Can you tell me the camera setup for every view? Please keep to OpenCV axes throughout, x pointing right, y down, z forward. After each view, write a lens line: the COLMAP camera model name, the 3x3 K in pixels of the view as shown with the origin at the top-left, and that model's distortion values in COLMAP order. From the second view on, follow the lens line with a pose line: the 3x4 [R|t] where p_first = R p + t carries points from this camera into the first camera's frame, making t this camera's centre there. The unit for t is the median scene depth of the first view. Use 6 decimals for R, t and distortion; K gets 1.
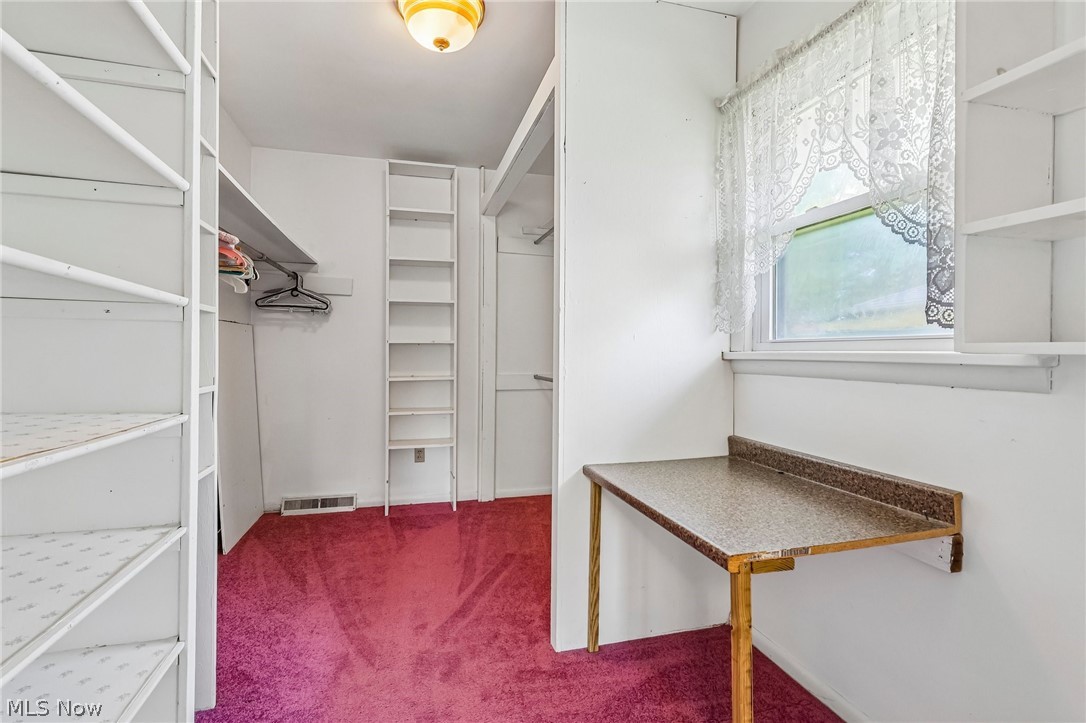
lens RADIAL K [[513.4, 0, 536.9], [0, 513.4, 355.5], [0, 0, 1]] dist [-0.000497, -0.000270]
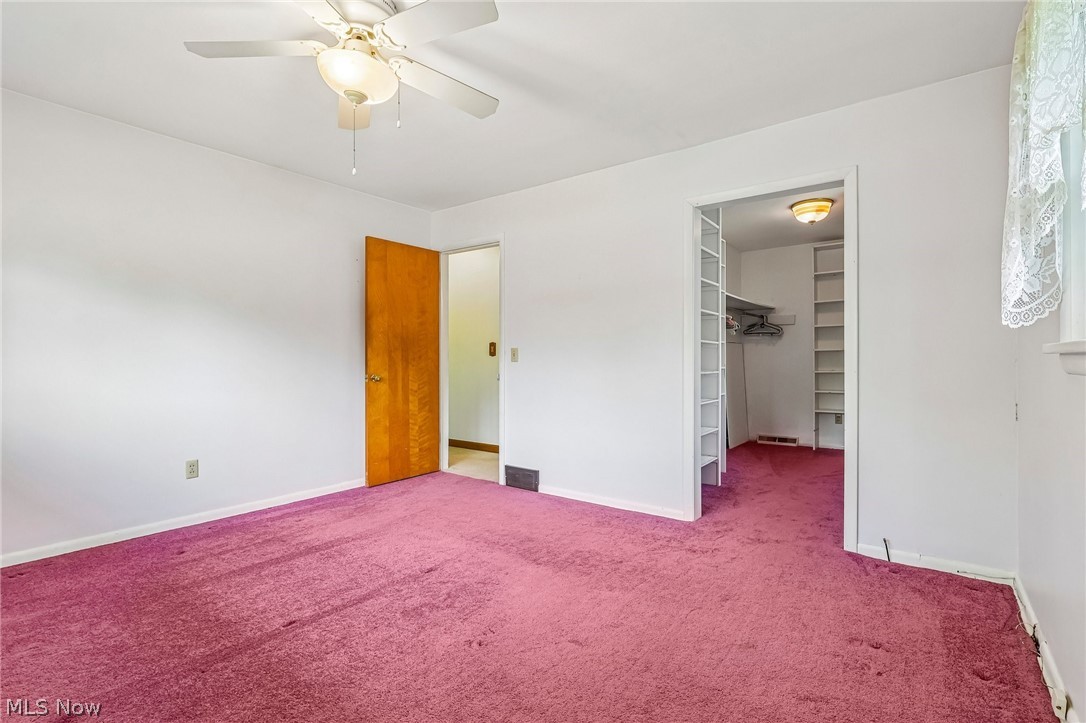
lens RADIAL K [[513.4, 0, 536.9], [0, 513.4, 355.5], [0, 0, 1]] dist [-0.000497, -0.000270]
pose [[0.613480, -0.012059, -0.789618, 0.856324], [0.002775, 0.999910, -0.013114, 0.017563], [0.789705, 0.005854, 0.613458, -1.370385]]
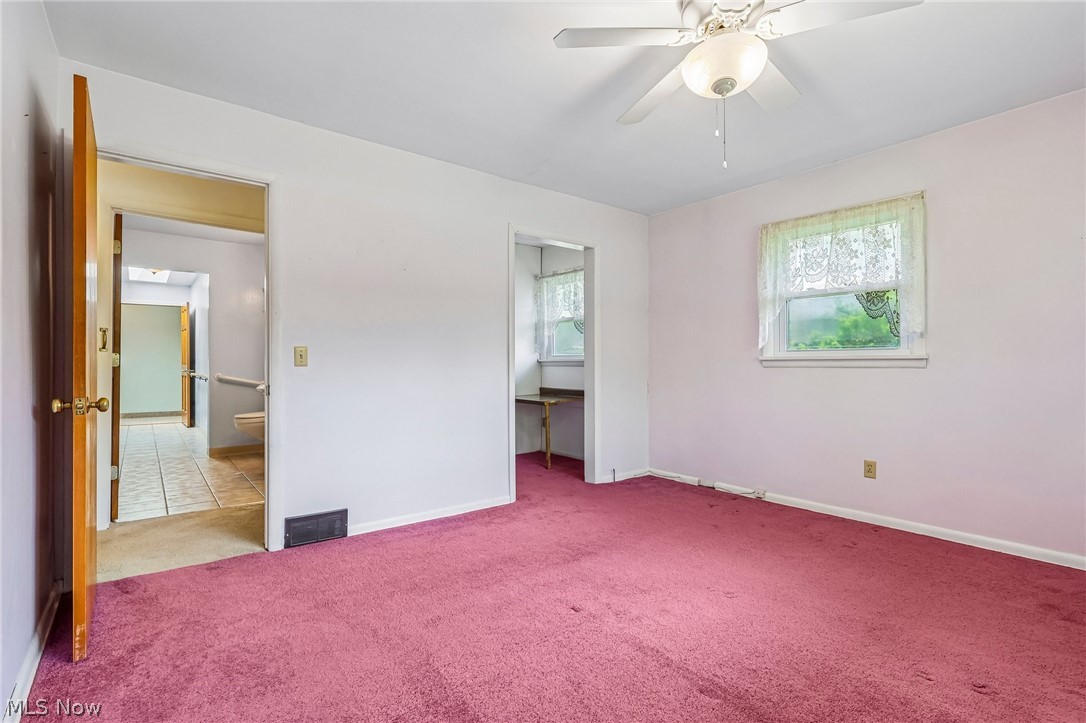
lens RADIAL K [[519.0, 0, 542.5], [0, 519.0, 366.0], [0, 0, 1]] dist [0.003943, 0.000400]
pose [[0.918000, -0.013027, 0.396367, -0.810724], [0.010745, 0.999910, 0.007976, 0.008227], [-0.396435, -0.003063, 0.918057, -1.785344]]
